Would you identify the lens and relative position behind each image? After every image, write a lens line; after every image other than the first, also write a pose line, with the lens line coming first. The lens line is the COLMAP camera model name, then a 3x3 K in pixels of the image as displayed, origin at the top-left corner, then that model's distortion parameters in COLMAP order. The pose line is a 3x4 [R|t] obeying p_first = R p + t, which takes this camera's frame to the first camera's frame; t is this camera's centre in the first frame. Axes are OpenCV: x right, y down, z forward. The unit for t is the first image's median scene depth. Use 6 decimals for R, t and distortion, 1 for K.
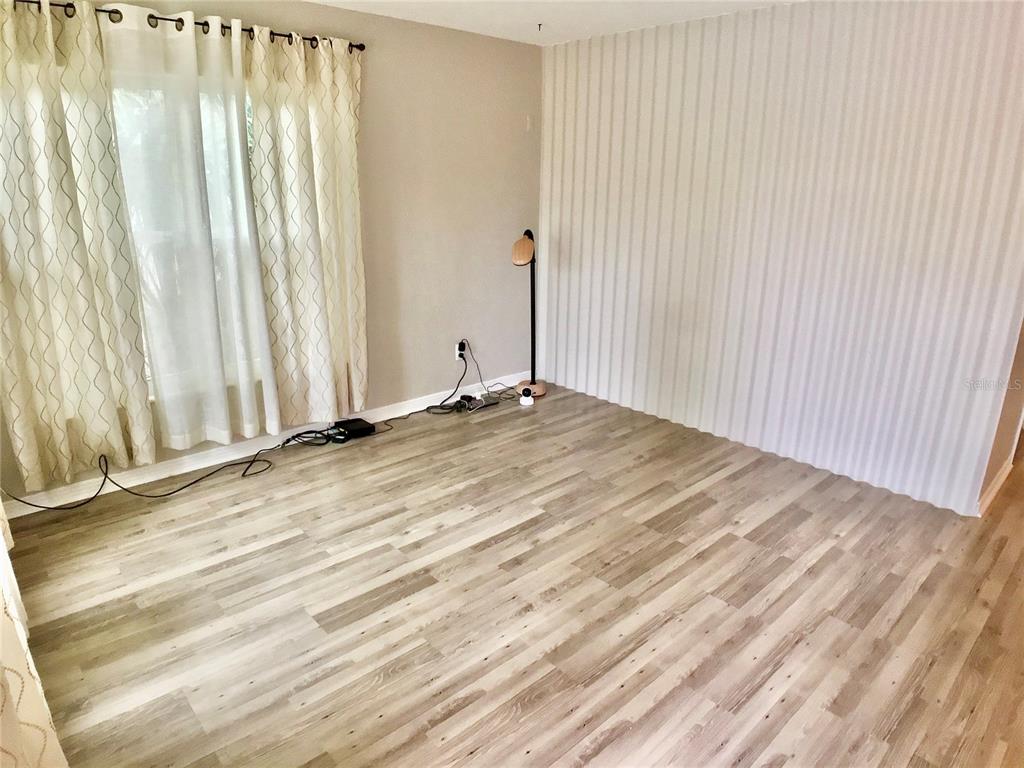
lens RADIAL K [[643.7, 0, 512.0], [0, 643.7, 384.0], [0, 0, 1]] dist [-0.070845, -0.005386]
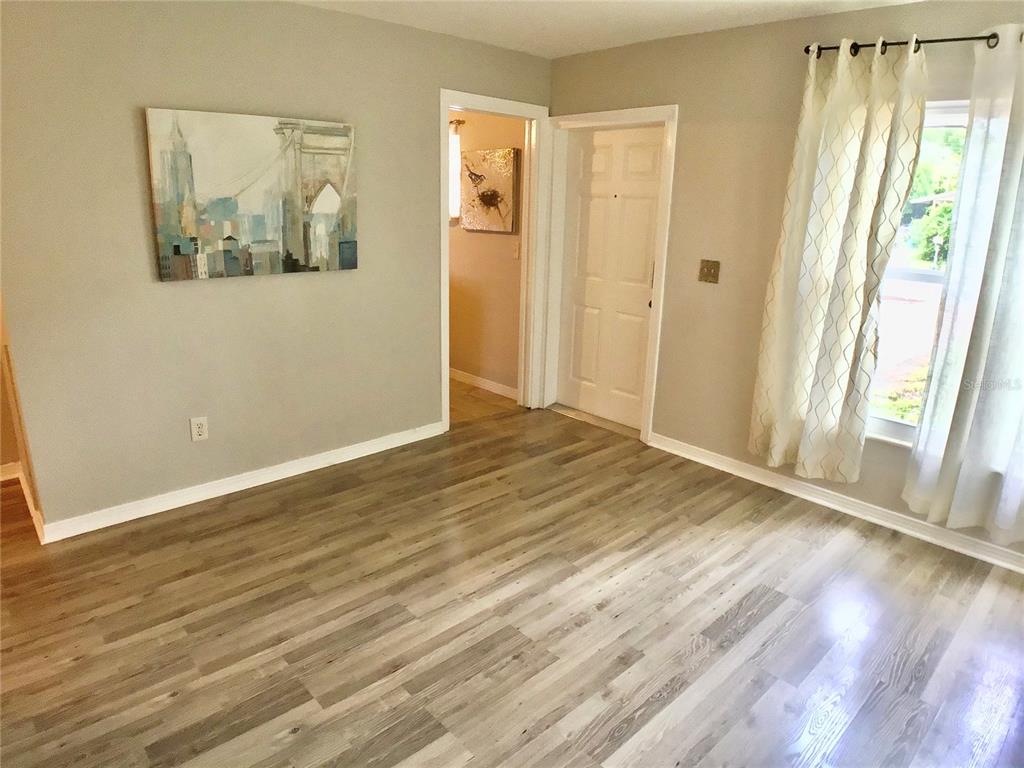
lens RADIAL K [[643.7, 0, 512.0], [0, 643.7, 384.0], [0, 0, 1]] dist [-0.070845, -0.005386]
pose [[-0.999232, -0.034008, -0.019468, 0.197383], [-0.039115, 0.835481, 0.548126, -0.507929], [-0.002376, 0.548466, -0.836169, 1.619482]]
